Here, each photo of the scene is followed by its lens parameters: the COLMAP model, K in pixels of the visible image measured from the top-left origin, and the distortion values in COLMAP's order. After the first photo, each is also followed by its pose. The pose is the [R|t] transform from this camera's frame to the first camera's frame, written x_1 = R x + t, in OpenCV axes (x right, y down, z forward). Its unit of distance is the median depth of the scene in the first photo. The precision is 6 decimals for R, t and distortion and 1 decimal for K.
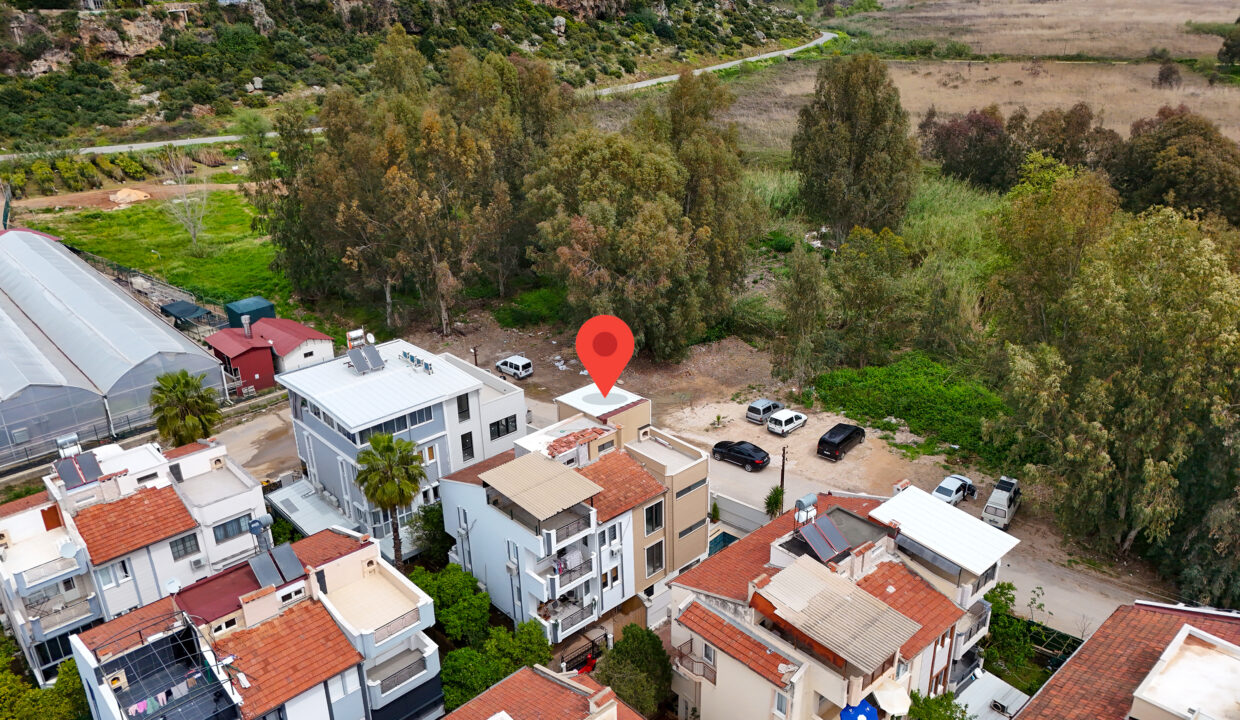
lens RADIAL K [[900.6, 0, 617.8], [0, 900.6, 364.9], [0, 0, 1]] dist [0.073361, -0.067493]
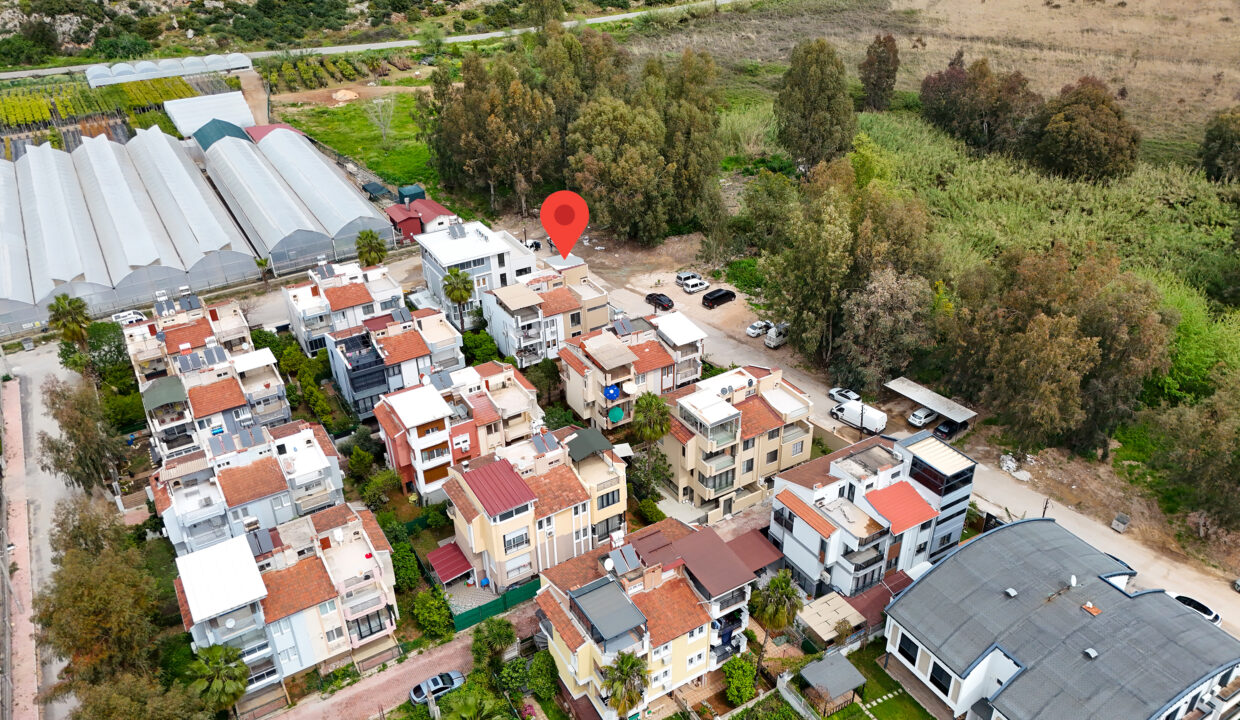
lens RADIAL K [[900.6, 0, 617.8], [0, 900.6, 364.9], [0, 0, 1]] dist [0.073361, -0.067493]
pose [[0.978449, 0.104600, -0.178034, 0.318712], [-0.078599, 0.985962, 0.147311, -0.026071], [0.190944, -0.130143, 0.972935, -0.633109]]
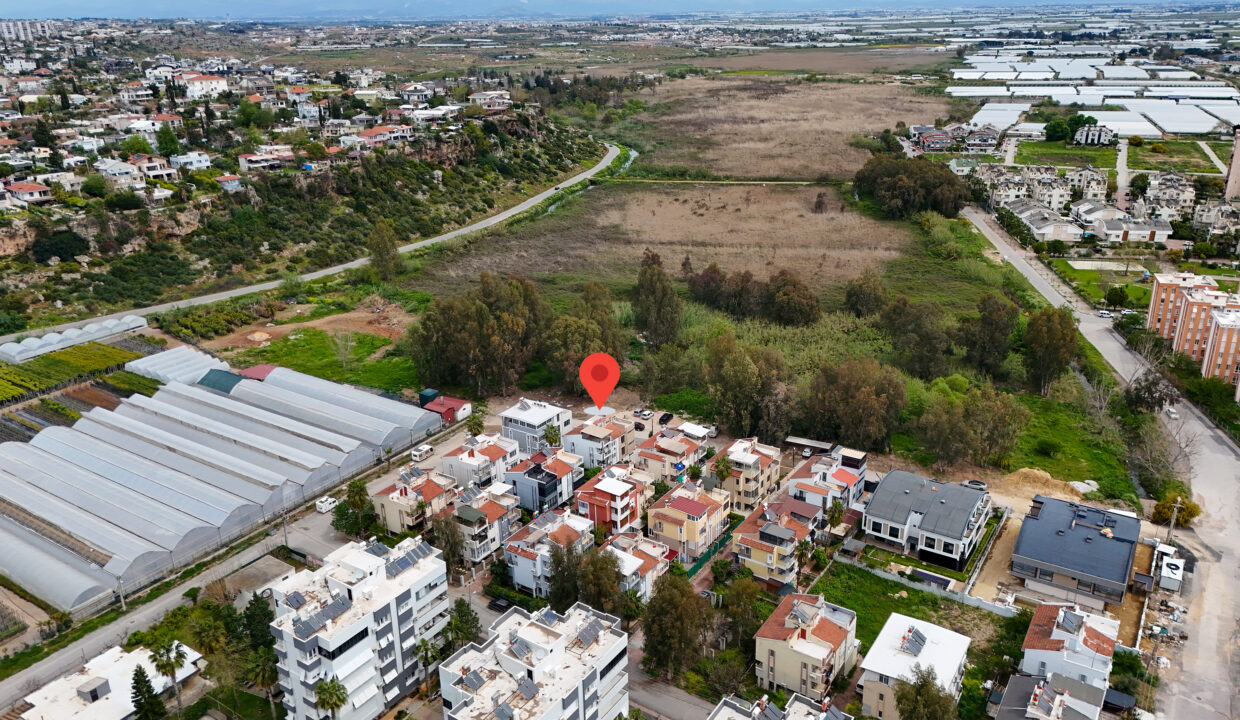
lens RADIAL K [[900.6, 0, 617.8], [0, 900.6, 364.9], [0, 0, 1]] dist [0.073361, -0.067493]
pose [[0.971525, -0.085362, 0.221026, -0.468544], [0.094933, 0.994936, -0.033026, -0.010247], [-0.217087, 0.053068, 0.974709, -1.596980]]
